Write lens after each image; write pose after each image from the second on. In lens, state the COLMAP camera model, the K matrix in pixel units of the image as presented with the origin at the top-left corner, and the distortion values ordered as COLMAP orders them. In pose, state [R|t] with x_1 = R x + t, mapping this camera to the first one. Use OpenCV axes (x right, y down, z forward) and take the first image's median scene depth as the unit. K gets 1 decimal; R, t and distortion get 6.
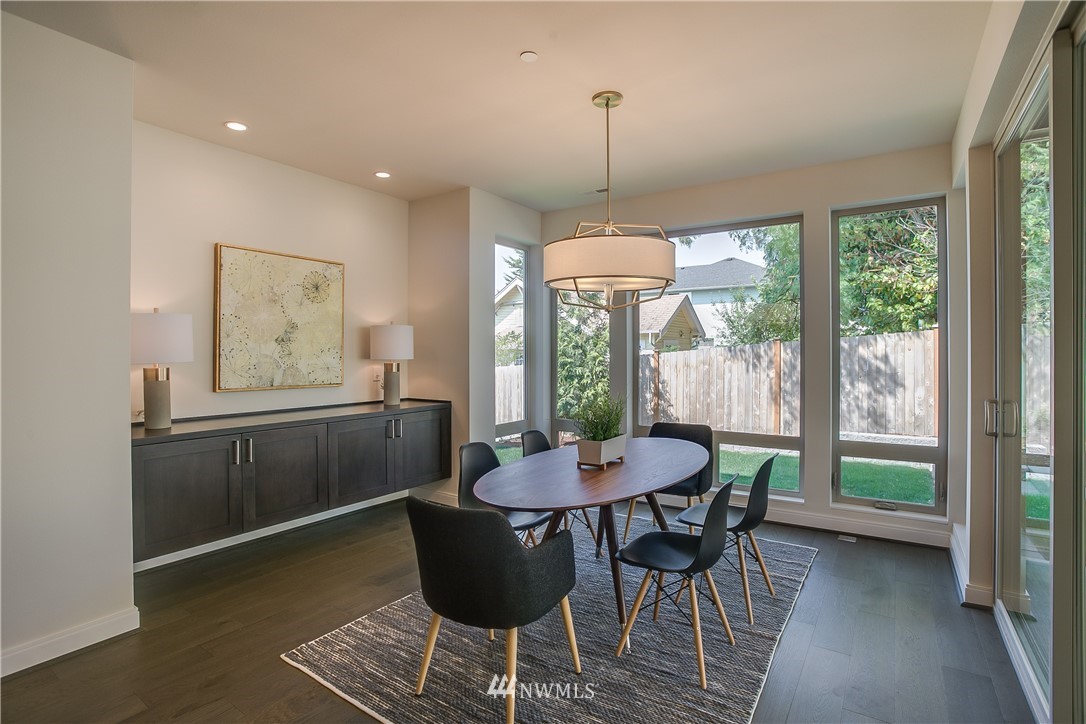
lens RADIAL K [[523.9, 0, 523.7], [0, 523.9, 344.6], [0, 0, 1]] dist [-0.036078, 0.012094]
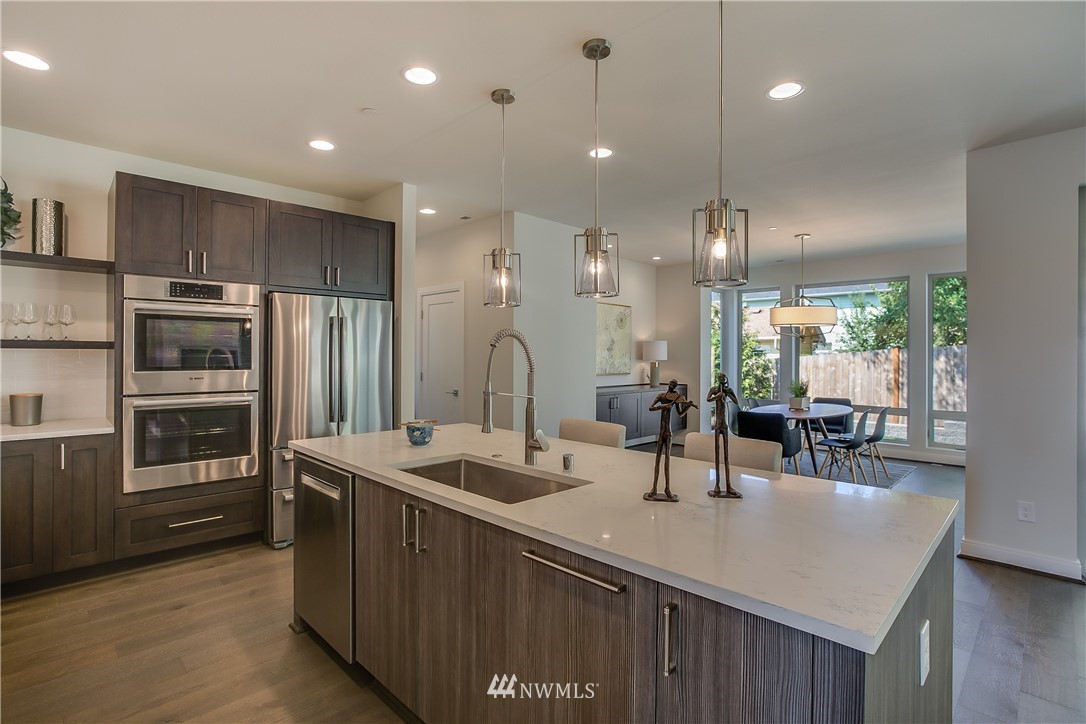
lens RADIAL K [[523.9, 0, 537.4], [0, 523.9, 357.4], [0, 0, 1]] dist [-0.036078, 0.012094]
pose [[0.987366, 0.004083, -0.158407, -0.161223], [-0.001110, 0.999822, 0.018853, -0.005665], [0.158455, -0.018439, 0.987194, -0.353297]]
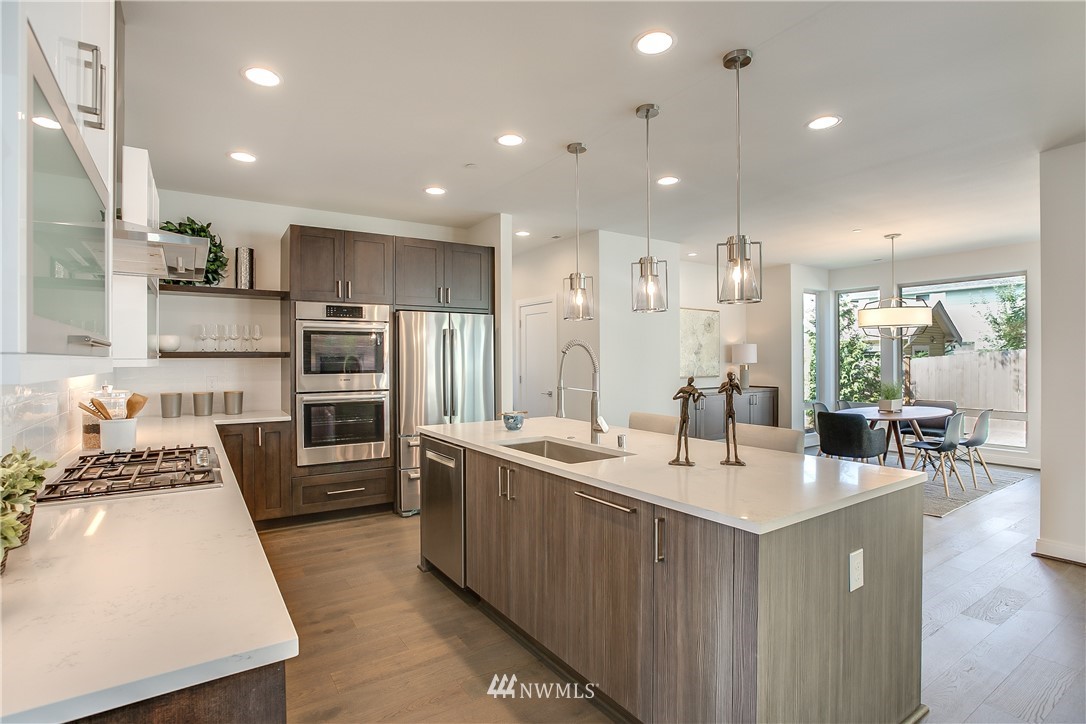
lens RADIAL K [[523.9, 0, 528.0], [0, 523.9, 367.8], [0, 0, 1]] dist [-0.036078, 0.012094]
pose [[0.932493, 0.000104, -0.361187, -0.132530], [0.011094, 0.999520, 0.028930, -0.006491], [0.361016, -0.030984, 0.932045, -0.409821]]
